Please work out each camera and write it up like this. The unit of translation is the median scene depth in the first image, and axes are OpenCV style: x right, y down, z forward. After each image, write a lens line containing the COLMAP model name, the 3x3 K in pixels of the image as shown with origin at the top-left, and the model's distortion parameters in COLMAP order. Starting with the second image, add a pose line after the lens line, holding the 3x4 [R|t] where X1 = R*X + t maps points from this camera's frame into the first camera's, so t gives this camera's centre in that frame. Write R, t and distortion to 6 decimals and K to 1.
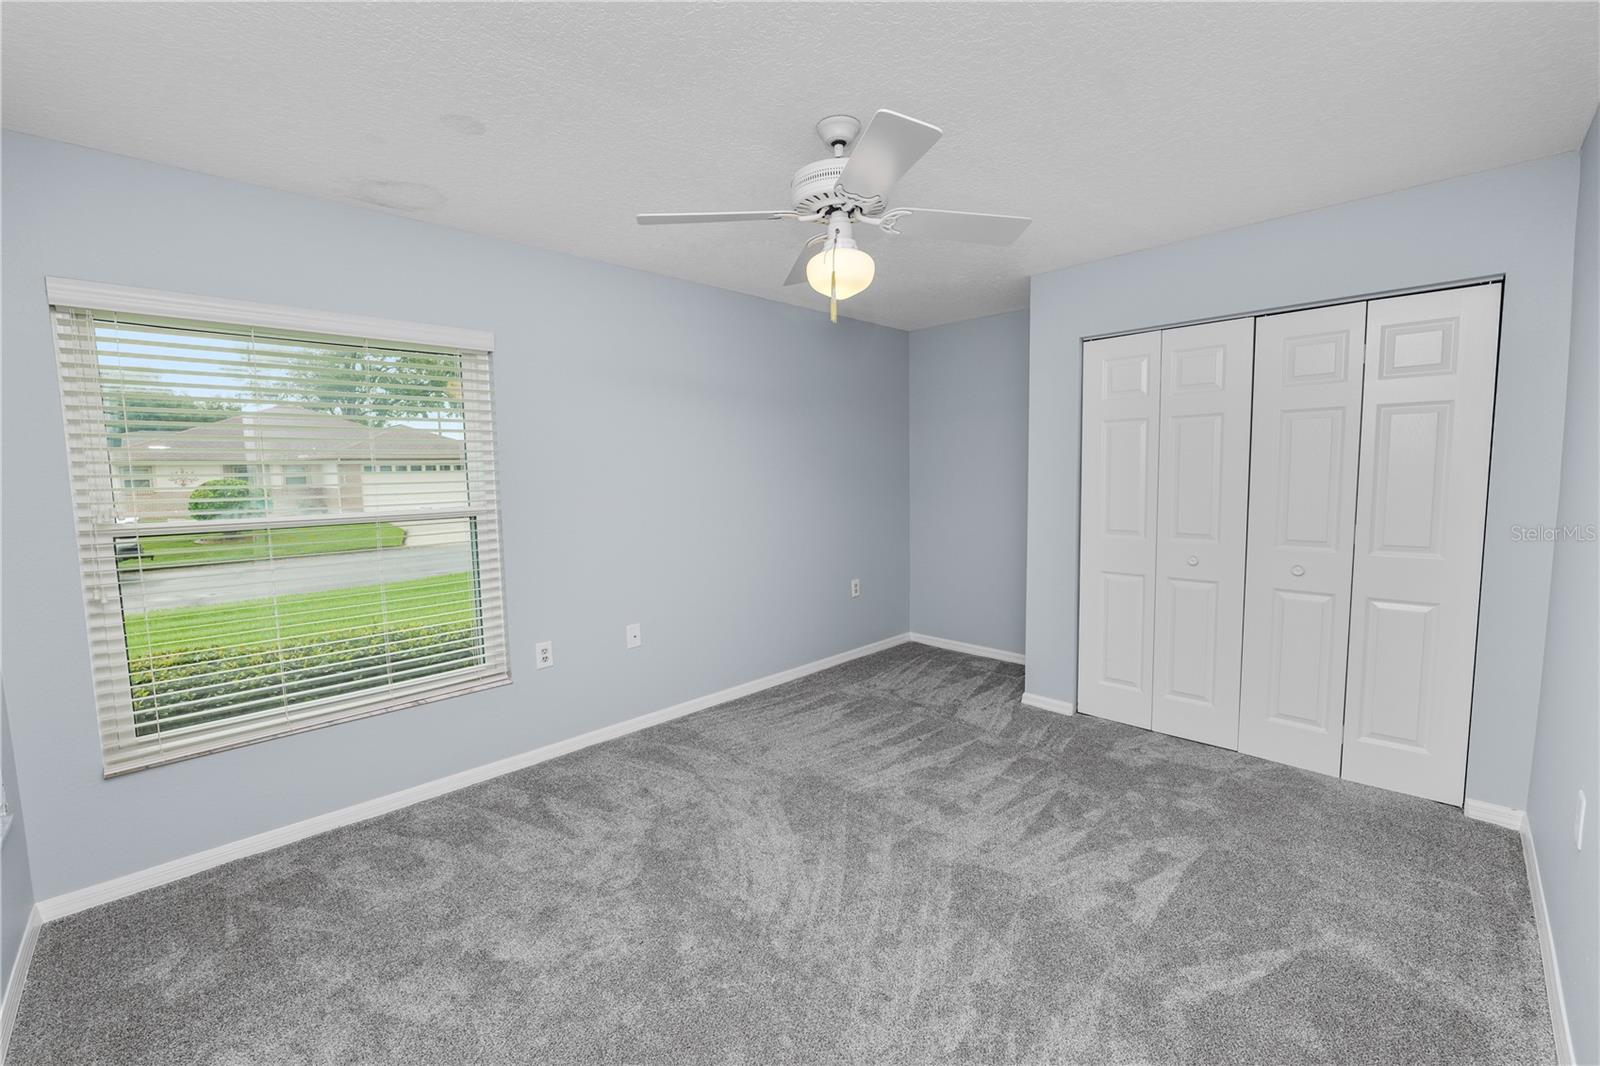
lens RADIAL K [[651.3, 0, 792.9], [0, 651.3, 532.0], [0, 0, 1]] dist [-0.012969, 0.001072]
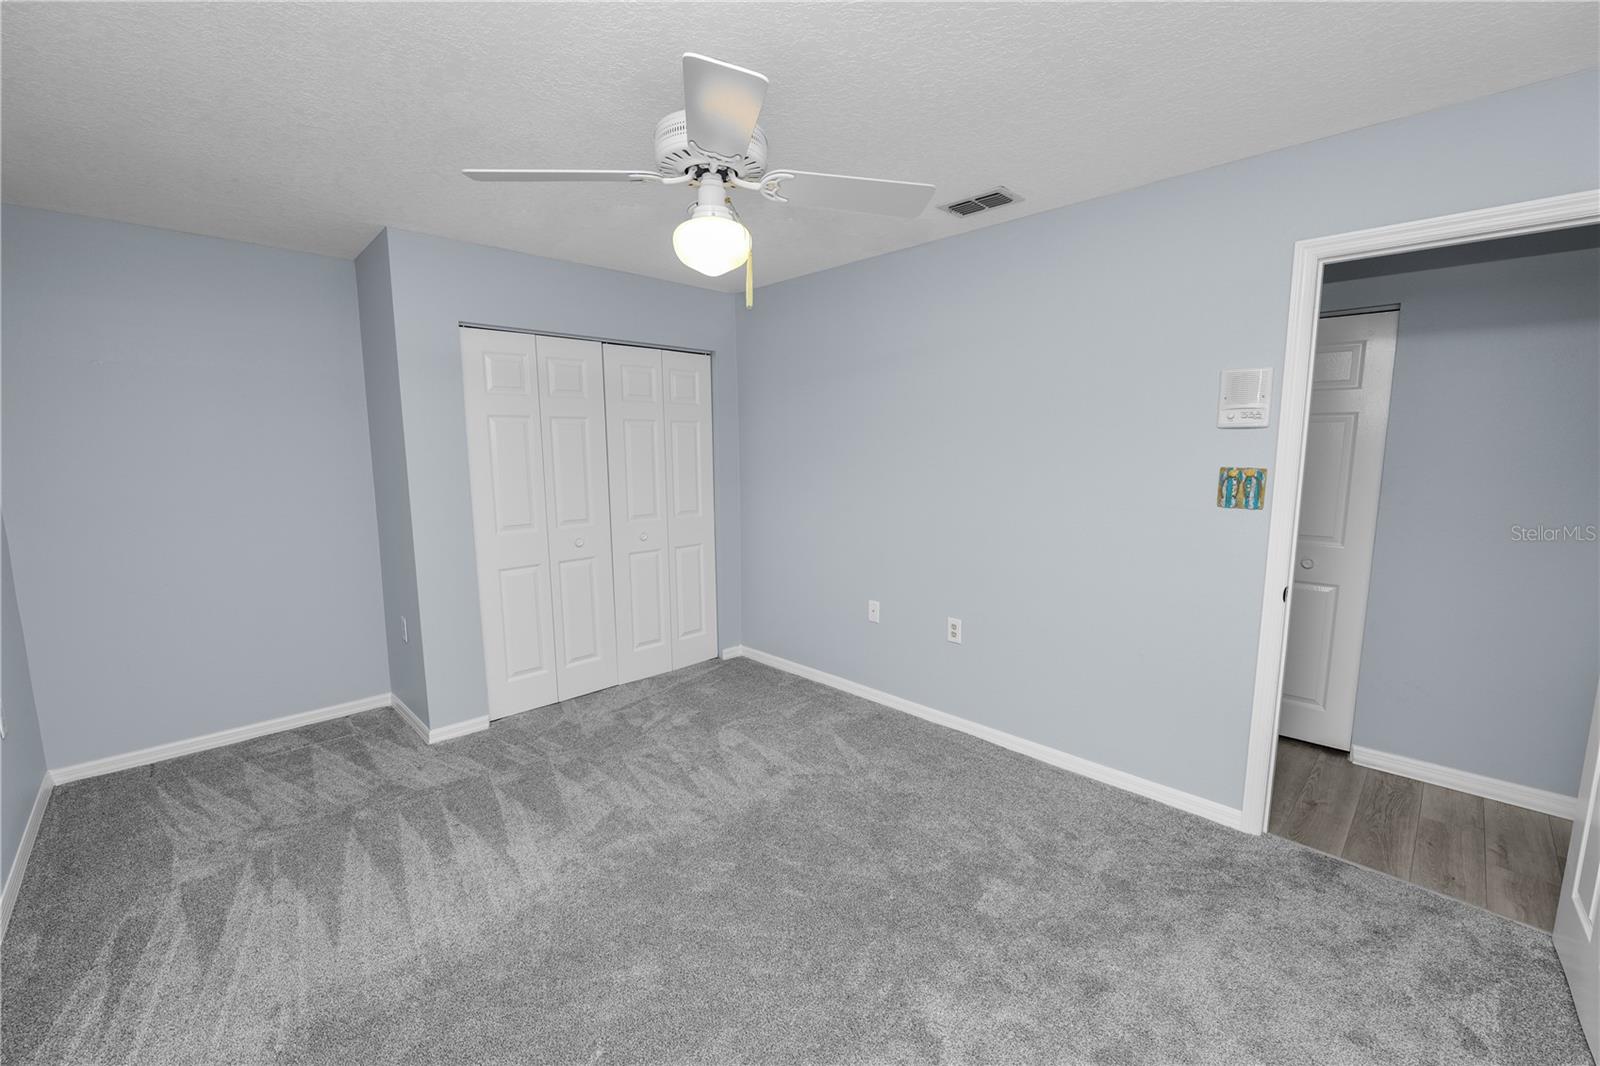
lens RADIAL K [[651.3, 0, 792.4], [0, 651.3, 532.9], [0, 0, 1]] dist [-0.012969, 0.001072]
pose [[0.000093, -0.113275, 0.993564, -0.490191], [0.100695, 0.988515, 0.112690, -0.059644], [-0.994917, 0.100037, 0.011498, 0.540970]]
